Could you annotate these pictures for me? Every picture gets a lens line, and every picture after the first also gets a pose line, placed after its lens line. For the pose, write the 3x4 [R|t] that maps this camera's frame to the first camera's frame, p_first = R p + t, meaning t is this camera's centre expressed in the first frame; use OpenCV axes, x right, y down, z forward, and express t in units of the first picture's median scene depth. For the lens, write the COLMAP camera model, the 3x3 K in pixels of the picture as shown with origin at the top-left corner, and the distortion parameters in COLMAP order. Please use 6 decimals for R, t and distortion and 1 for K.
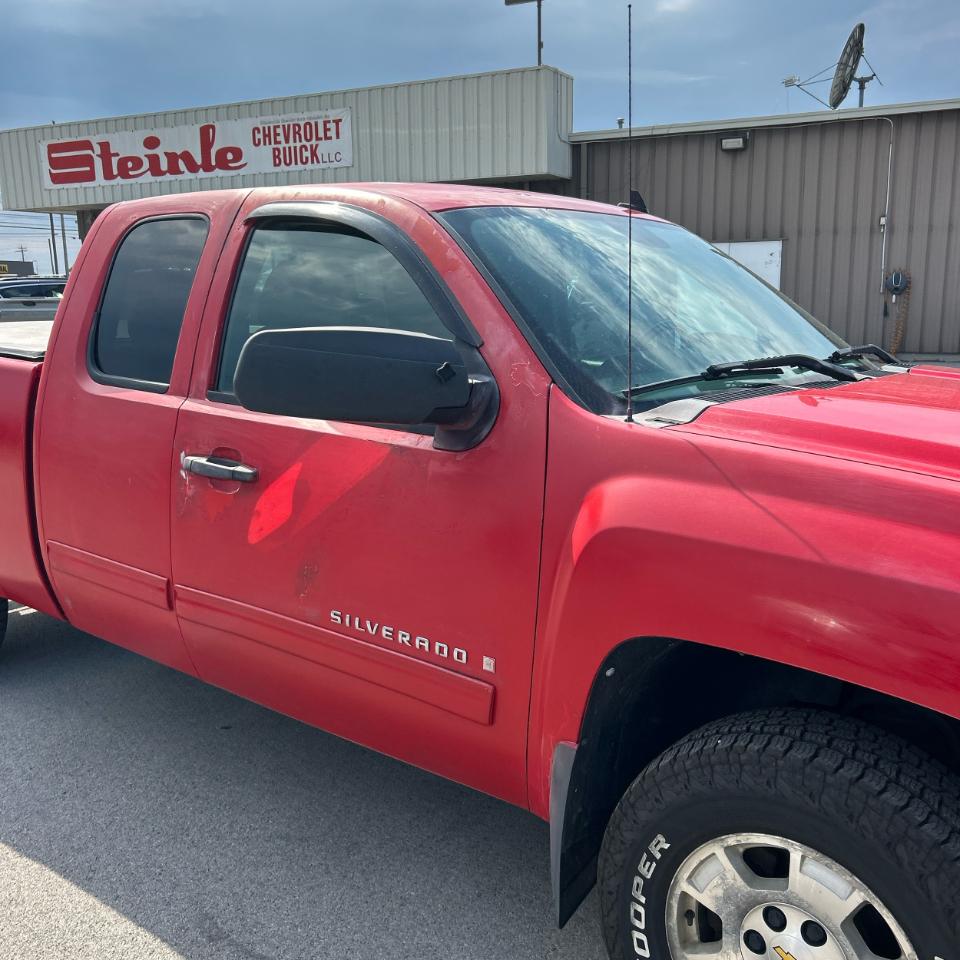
lens RADIAL K [[981.0, 0, 493.8], [0, 981.0, 471.9], [0, 0, 1]] dist [0.022157, 0.000000]
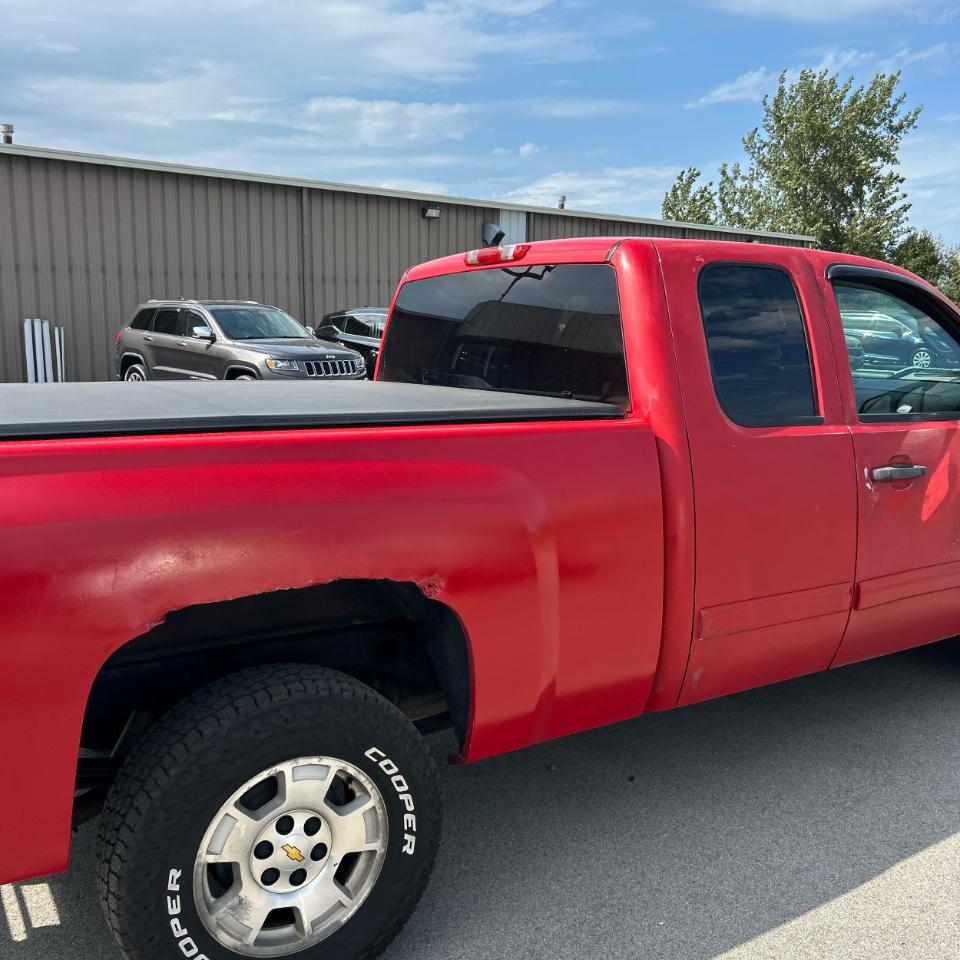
lens RADIAL K [[981.0, 0, 473.7], [0, 981.0, 504.0], [0, 0, 1]] dist [0.022157, 0.000000]
pose [[0.323843, -0.162083, 0.932124, -0.276486], [0.167230, 0.979510, 0.112223, -0.033161], [-0.931214, 0.119536, 0.344313, 0.181079]]
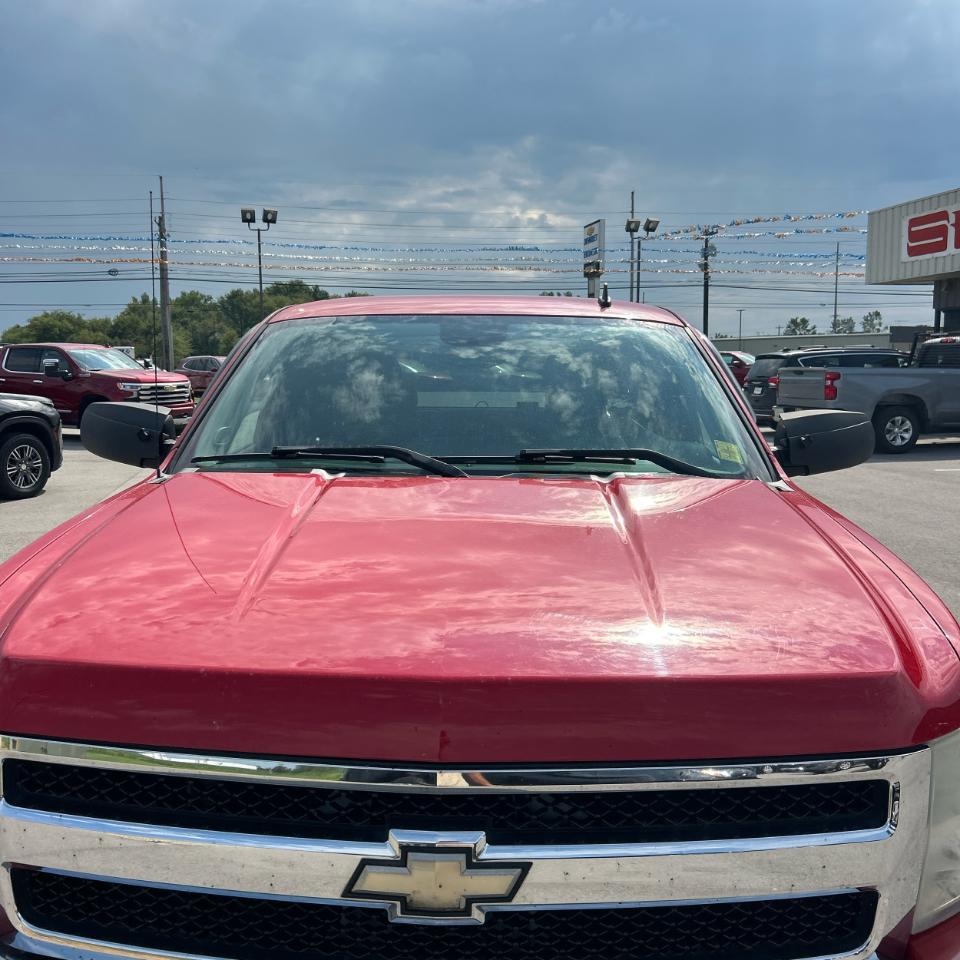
lens RADIAL K [[981.0, 0, 477.0], [0, 981.0, 484.7], [0, 0, 1]] dist [0.022157, 0.000000]
pose [[0.603893, 0.107176, -0.789827, 0.191936], [-0.148490, 0.988699, 0.020629, -0.018254], [0.783112, 0.104824, 0.612983, 0.069011]]
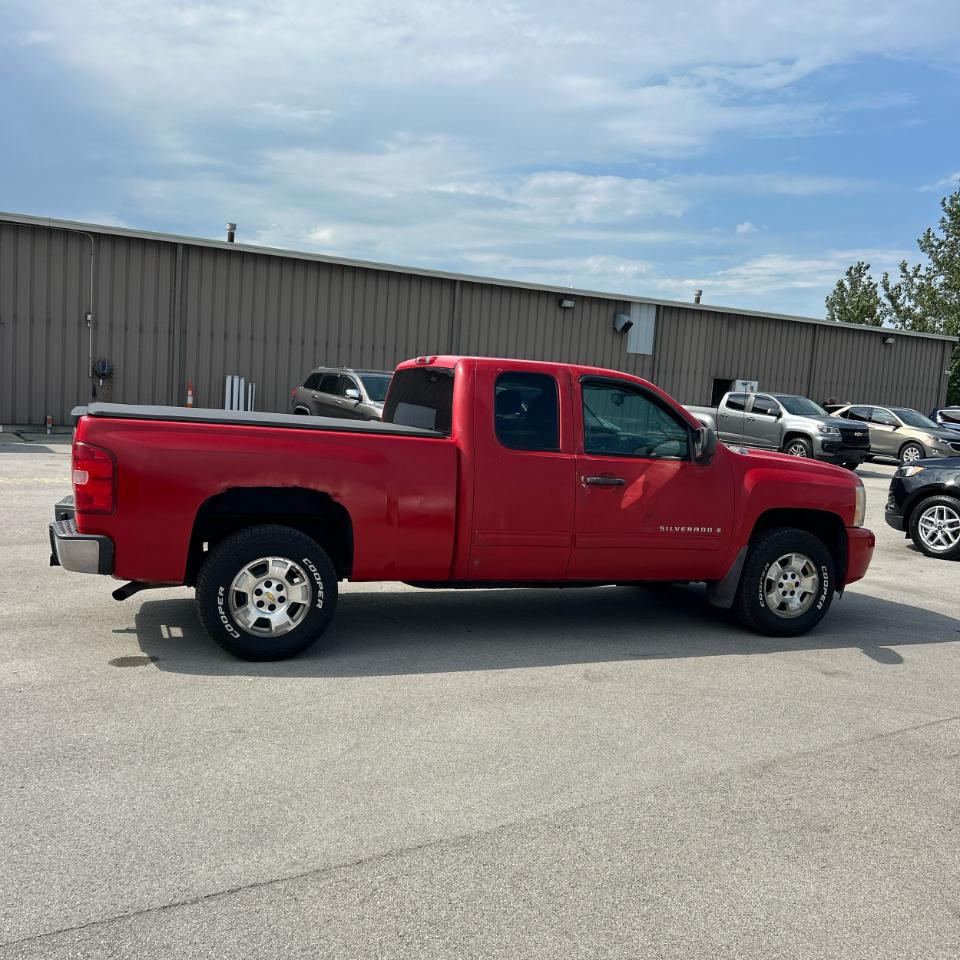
lens RADIAL K [[981.0, 0, 464.4], [0, 981.0, 490.2], [0, 0, 1]] dist [0.022157, 0.000000]
pose [[0.501646, -0.049611, 0.863649, -0.438291], [0.094045, 0.995565, 0.002564, -0.003324], [-0.859946, 0.079936, 0.504086, 0.009409]]
